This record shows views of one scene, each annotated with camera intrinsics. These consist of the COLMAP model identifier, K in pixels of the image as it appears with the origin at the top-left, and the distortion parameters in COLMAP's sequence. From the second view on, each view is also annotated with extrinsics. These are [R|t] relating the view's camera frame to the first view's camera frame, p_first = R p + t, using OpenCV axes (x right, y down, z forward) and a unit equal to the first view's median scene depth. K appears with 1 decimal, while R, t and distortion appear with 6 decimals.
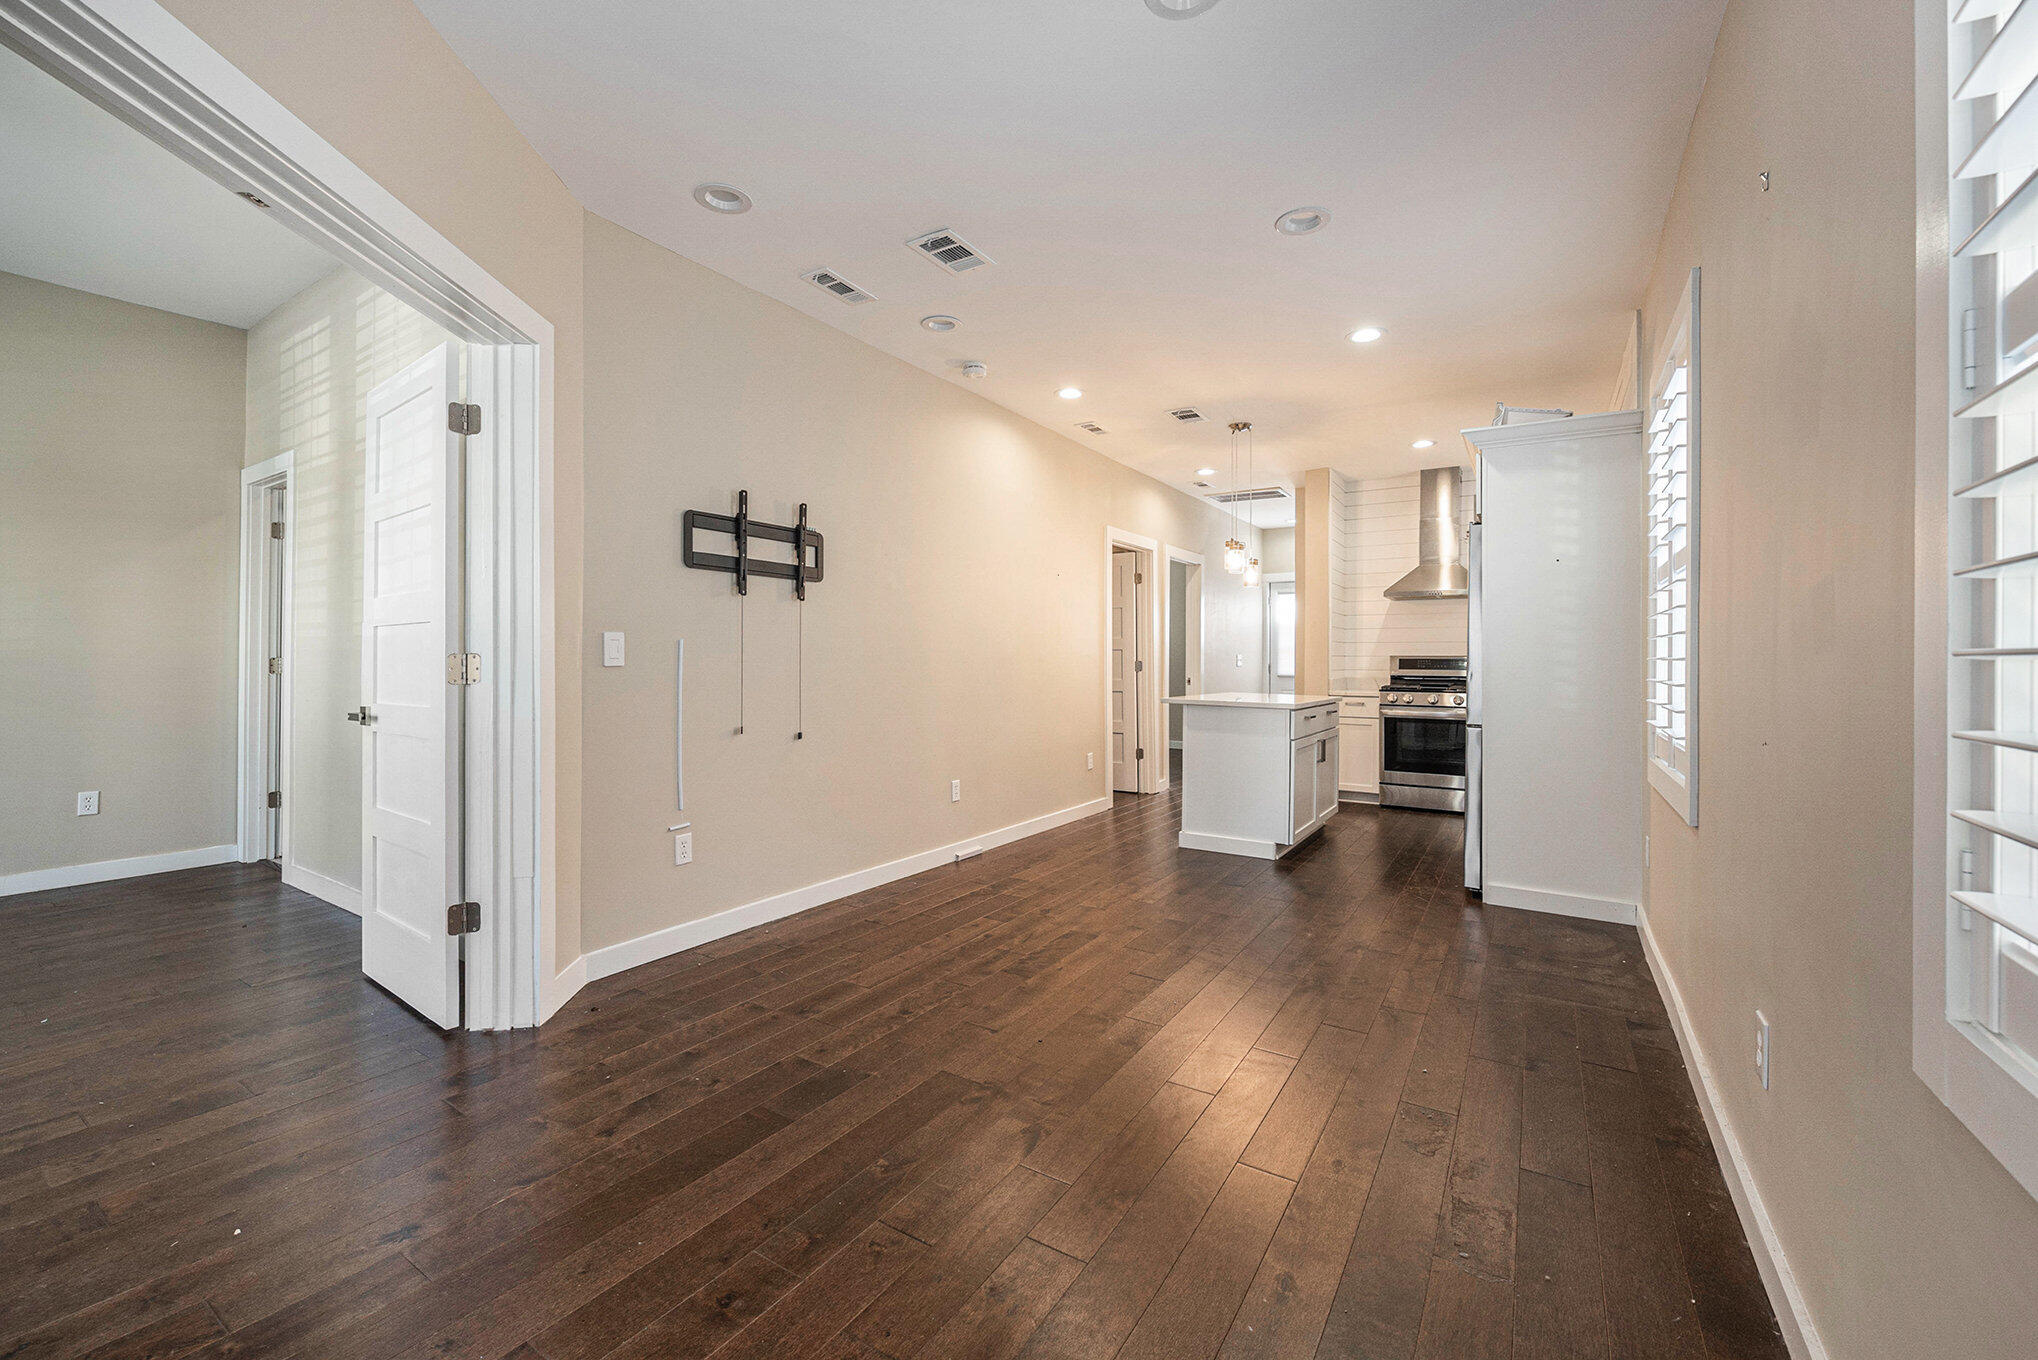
lens RADIAL K [[819.0, 0, 1029.9], [0, 819.0, 661.8], [0, 0, 1]] dist [-0.012363, -0.002661]
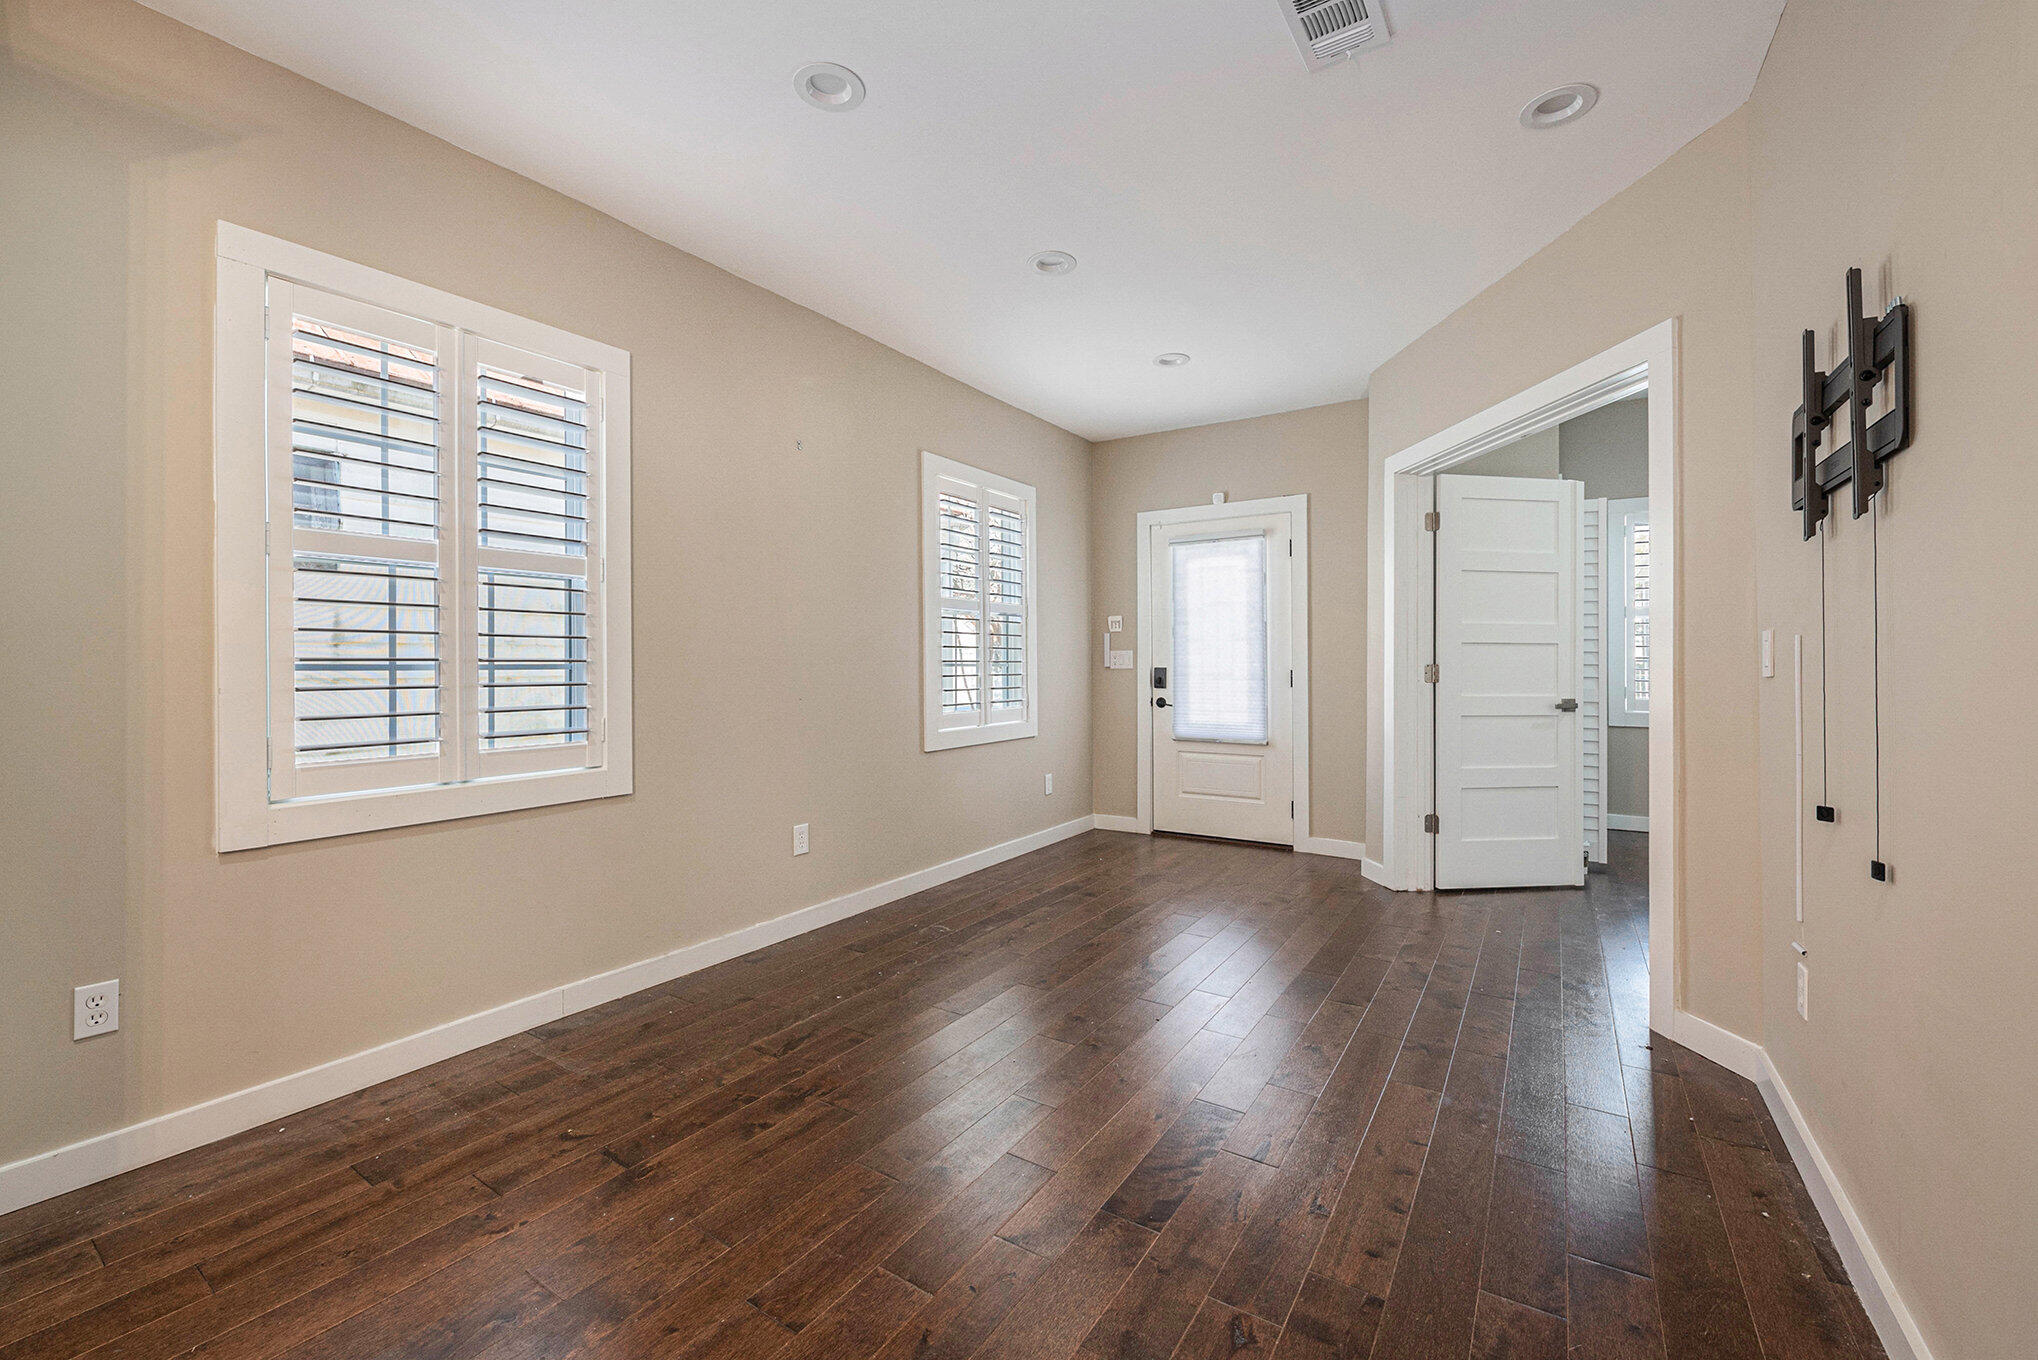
lens RADIAL K [[819.0, 0, 1010.2], [0, 819.0, 655.4], [0, 0, 1]] dist [-0.012363, -0.002661]
pose [[-0.999321, -0.007277, 0.036128, 0.123025], [-0.007359, 0.999971, -0.002129, -0.008938], [-0.036111, -0.002393, -0.999345, 1.472798]]
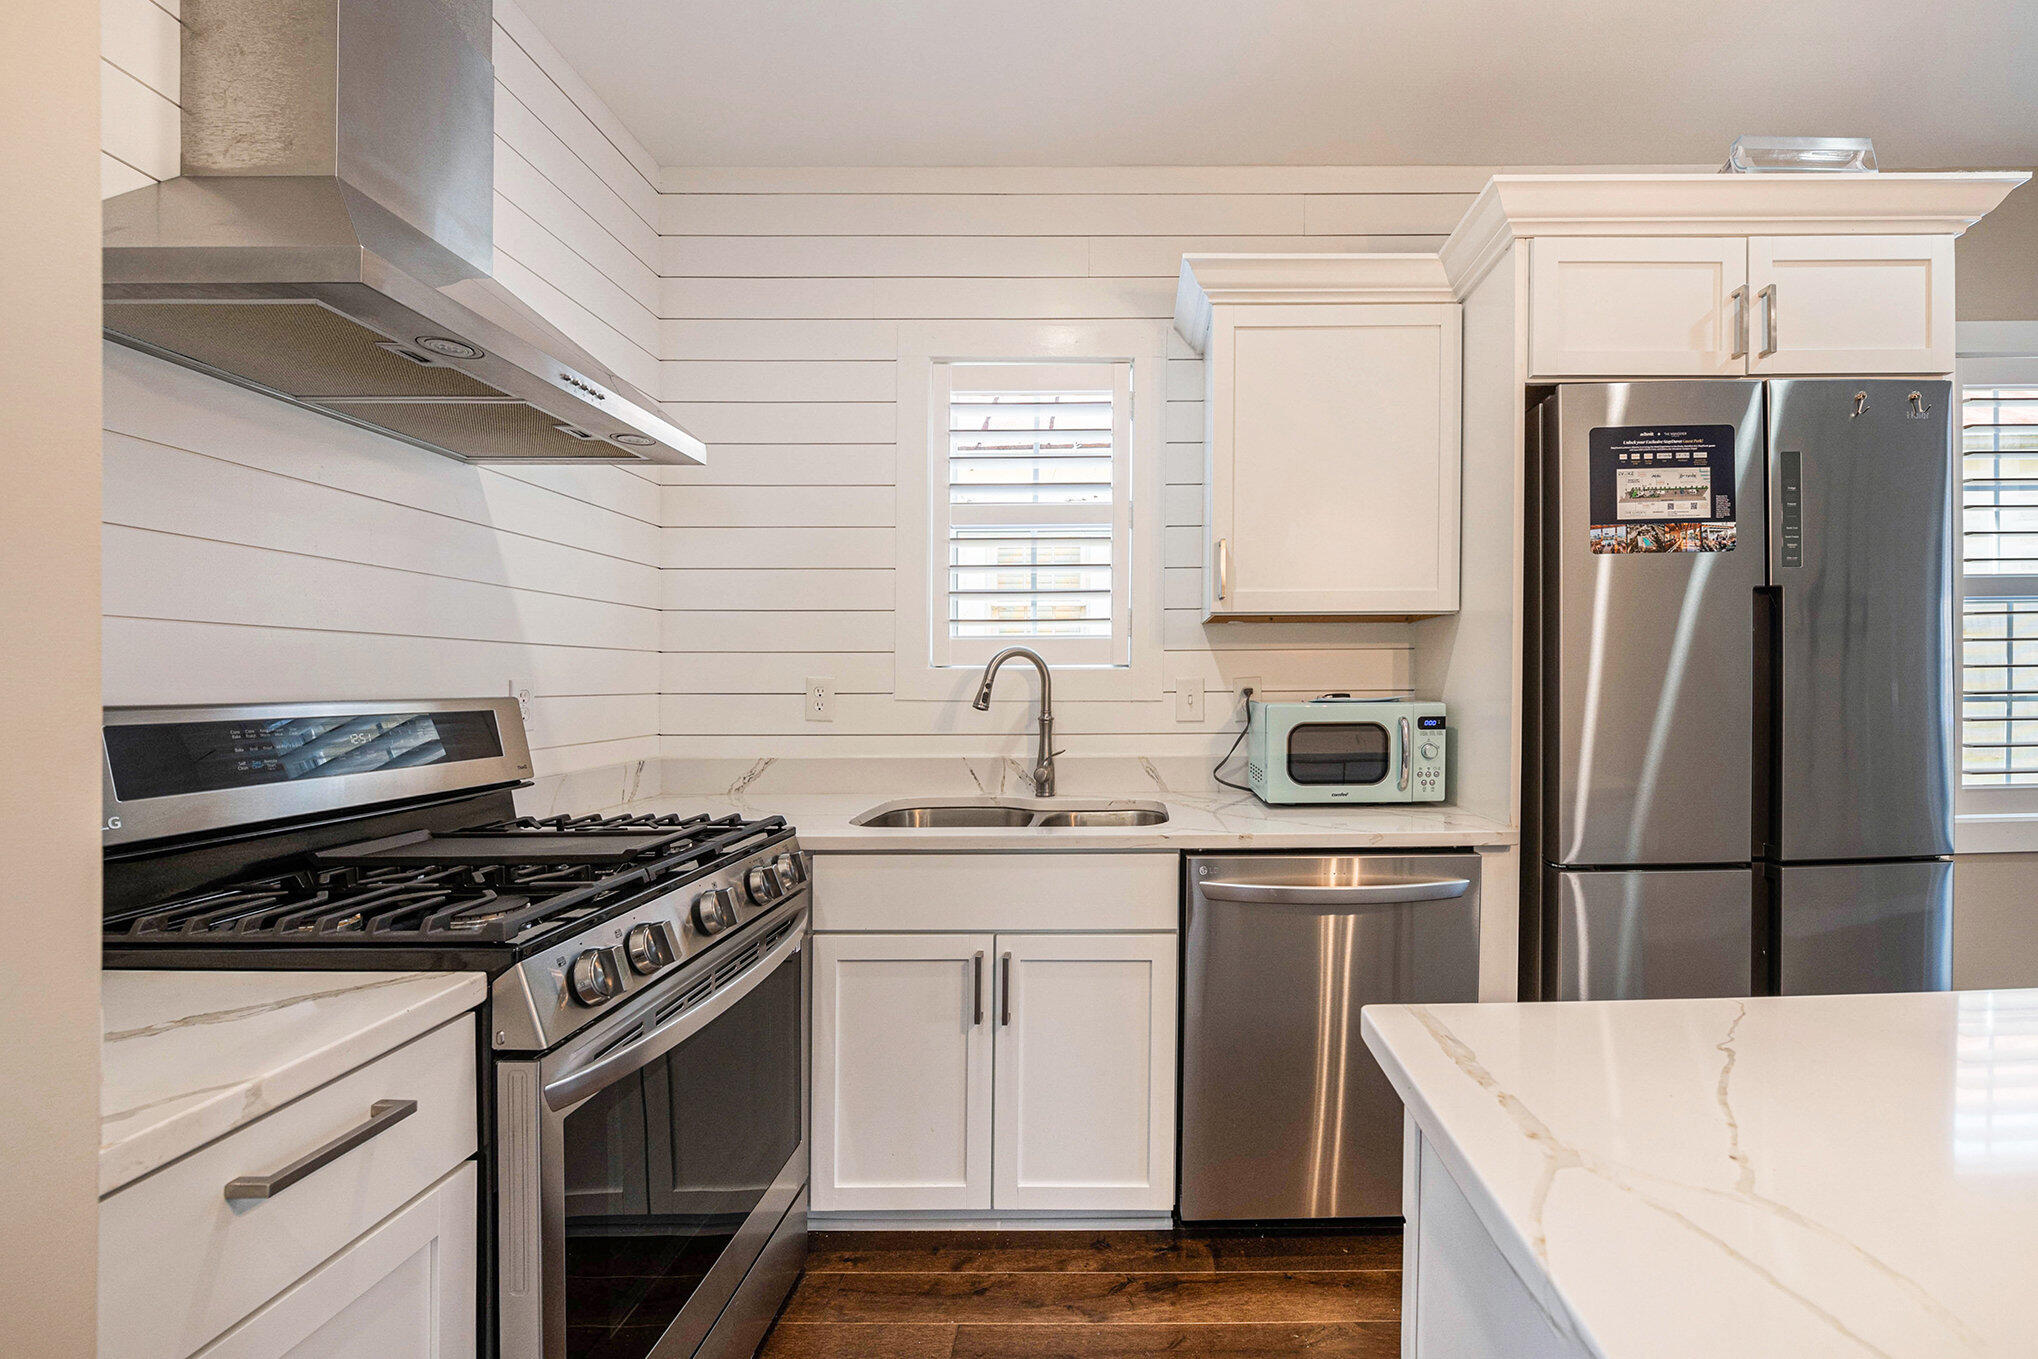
lens RADIAL K [[819.0, 0, 1131.2], [0, 819.0, 704.6], [0, 0, 1]] dist [-0.012363, -0.002661]
pose [[-0.524737, -0.027609, 0.850817, 0.470177], [0.009196, 0.999232, 0.038097, -0.026546], [-0.851215, 0.027815, -0.524080, 1.844055]]
